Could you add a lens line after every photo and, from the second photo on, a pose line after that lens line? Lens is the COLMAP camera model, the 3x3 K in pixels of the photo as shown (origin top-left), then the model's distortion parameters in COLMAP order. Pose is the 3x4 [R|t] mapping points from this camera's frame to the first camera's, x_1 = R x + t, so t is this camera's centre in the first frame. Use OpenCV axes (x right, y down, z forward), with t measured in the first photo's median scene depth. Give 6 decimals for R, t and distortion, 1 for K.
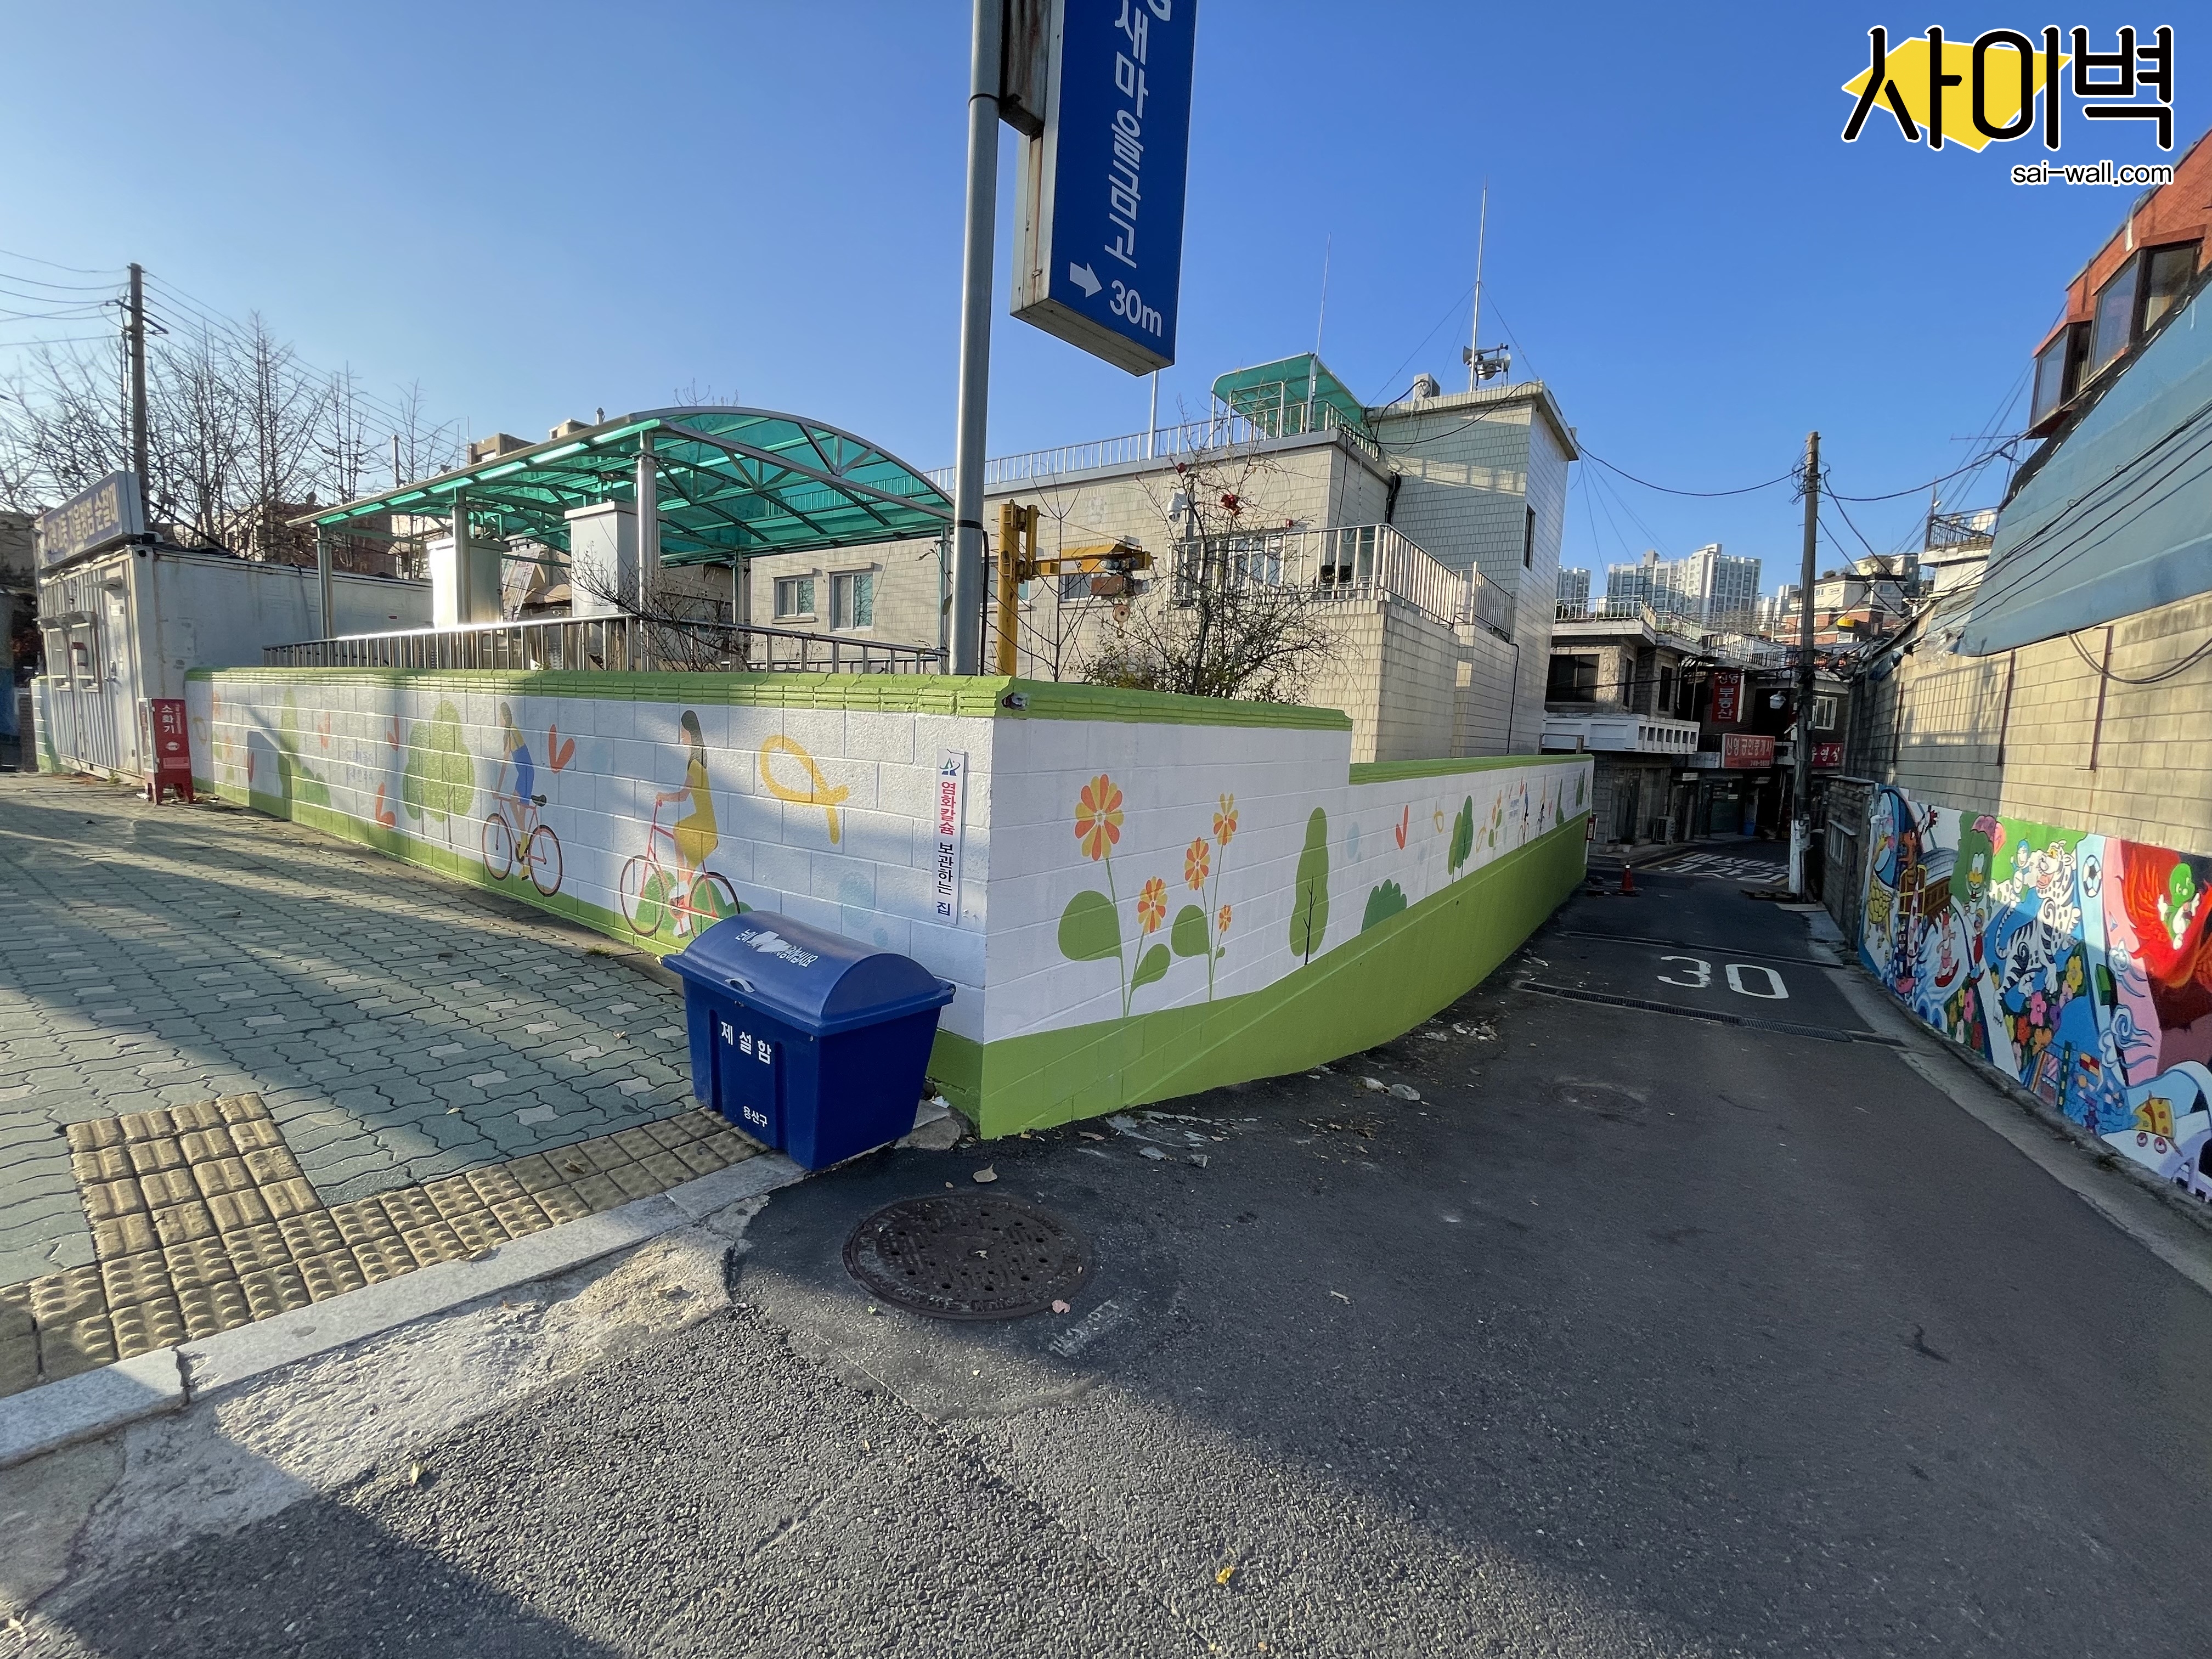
lens RADIAL K [[883.5, 0, 1093.8], [0, 883.5, 817.4], [0, 0, 1]] dist [-0.000523, 0.000448]
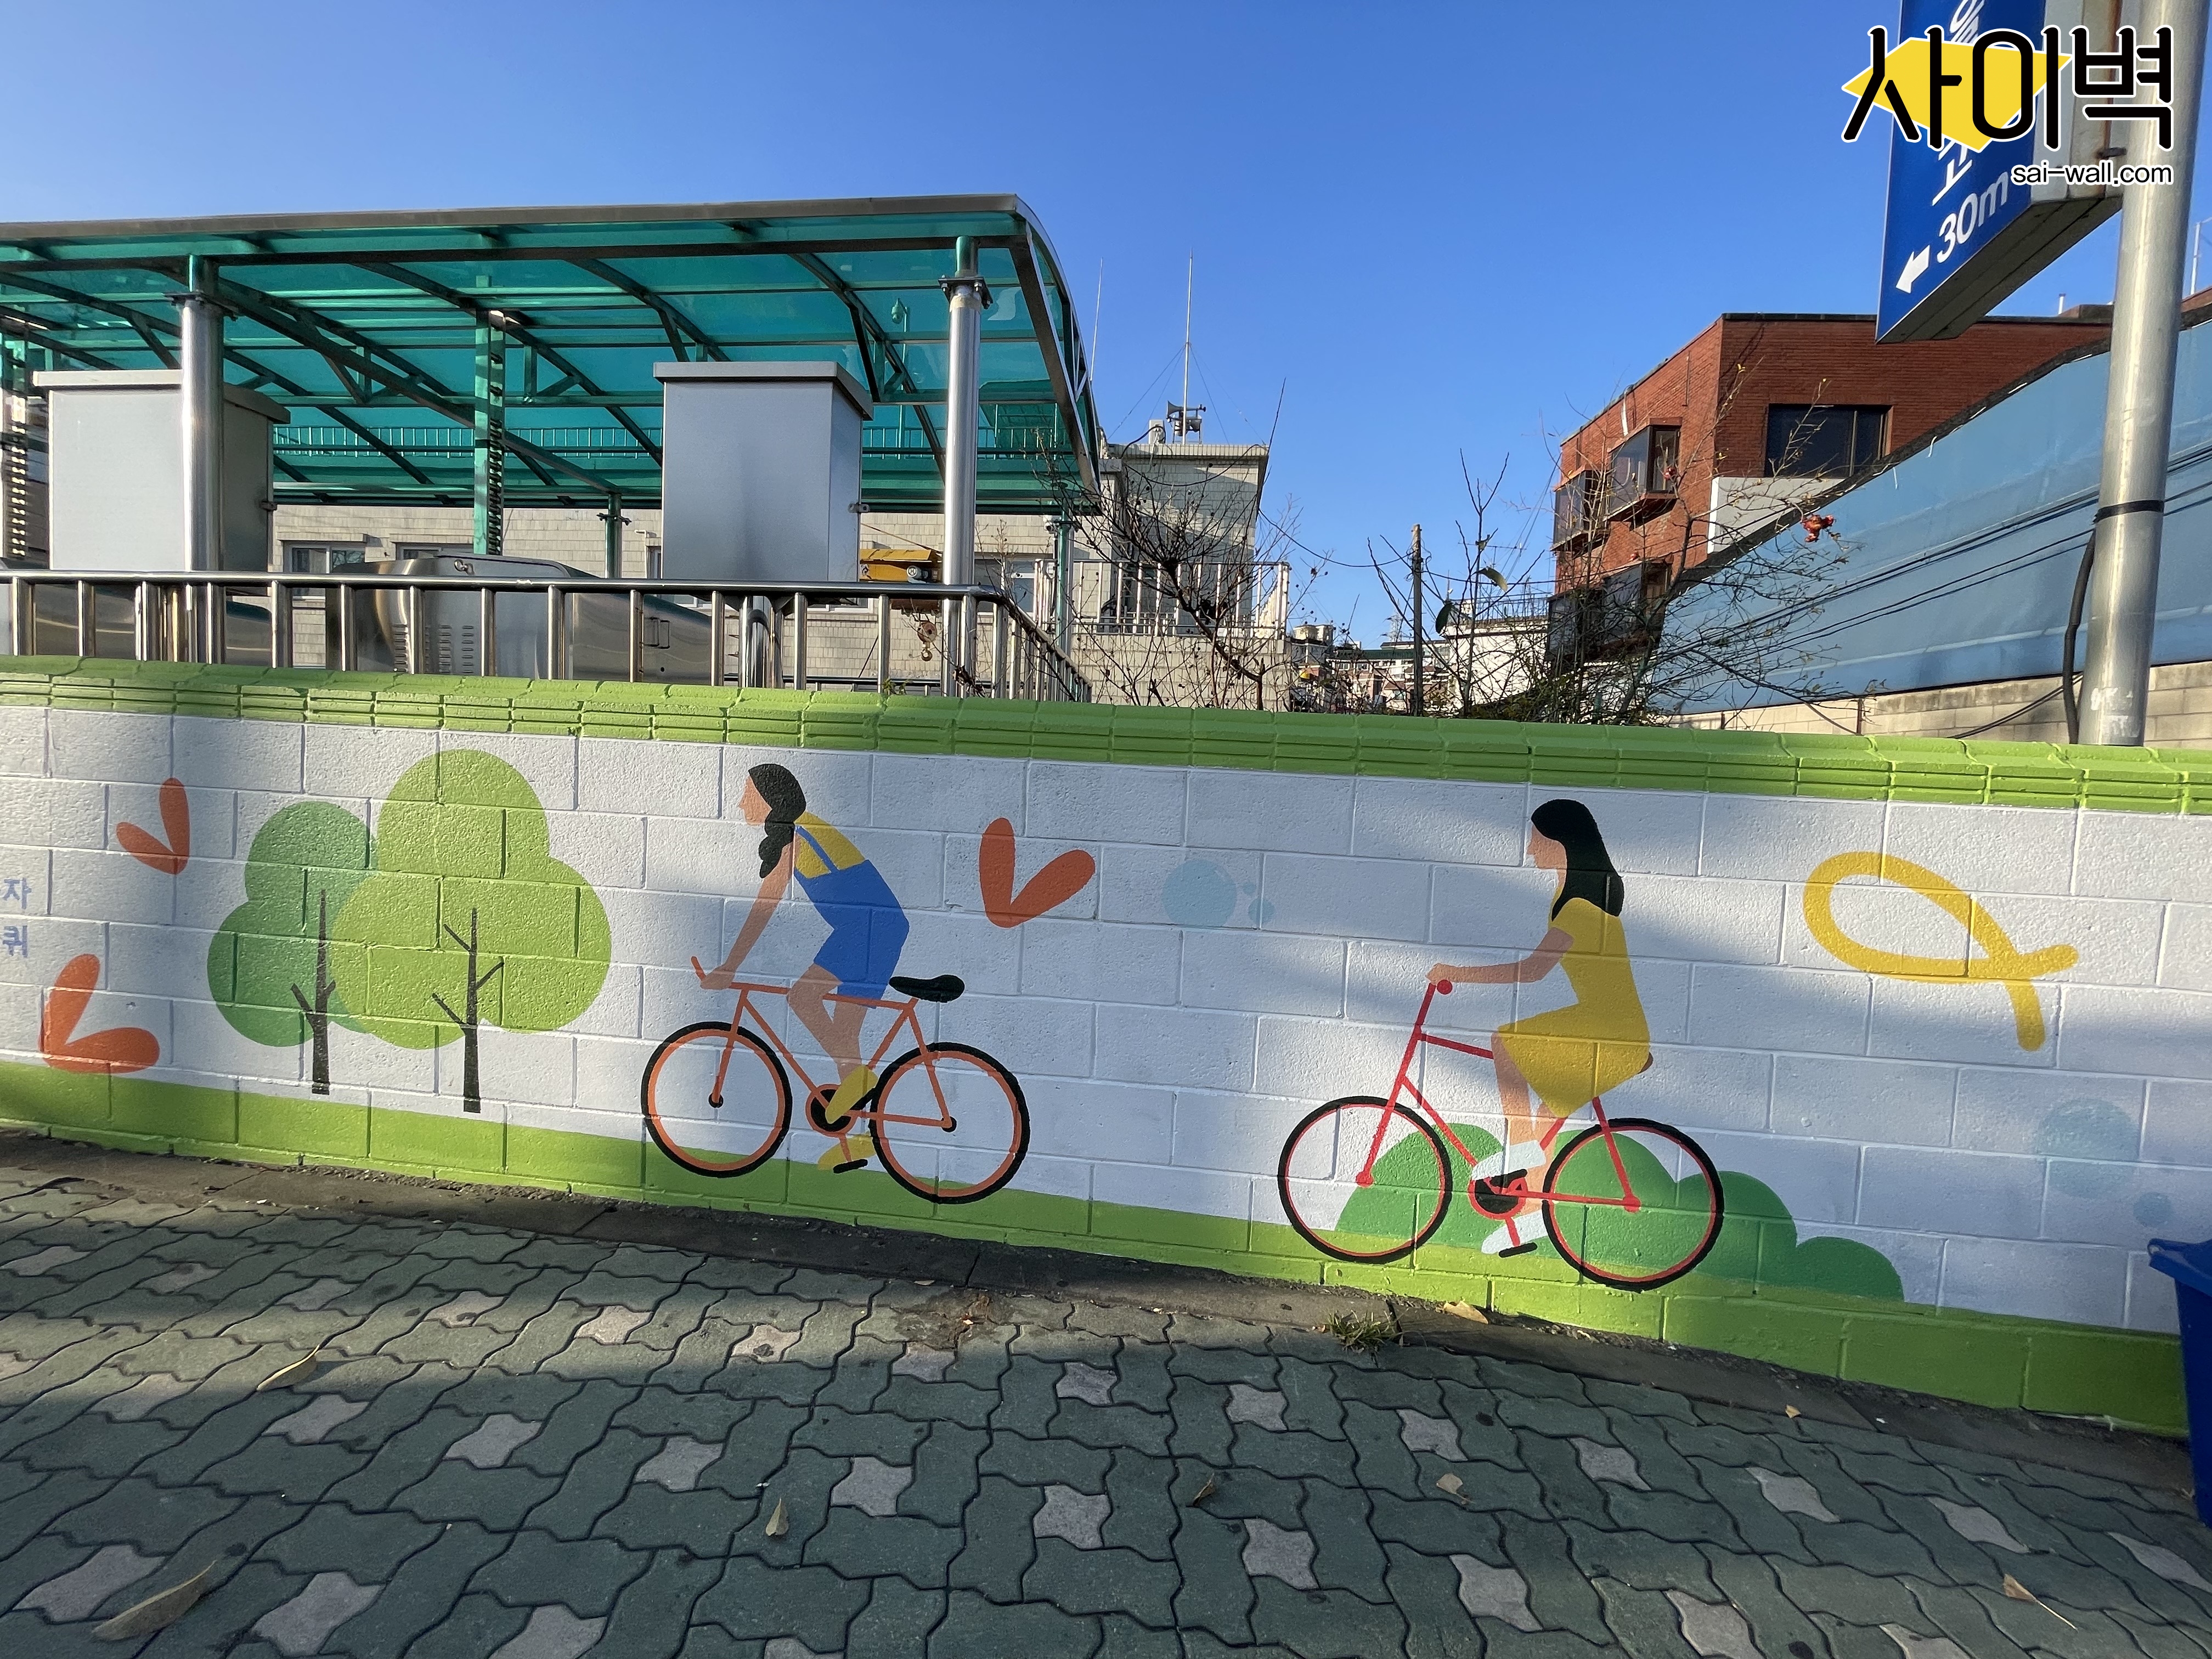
lens RADIAL K [[883.5, 0, 1110.5], [0, 883.5, 826.8], [0, 0, 1]] dist [-0.000523, 0.000448]
pose [[0.875289, -0.034419, 0.482374, -0.679597], [0.043483, 0.999025, -0.007619, -0.083416], [-0.481641, 0.027644, 0.875932, 0.507636]]
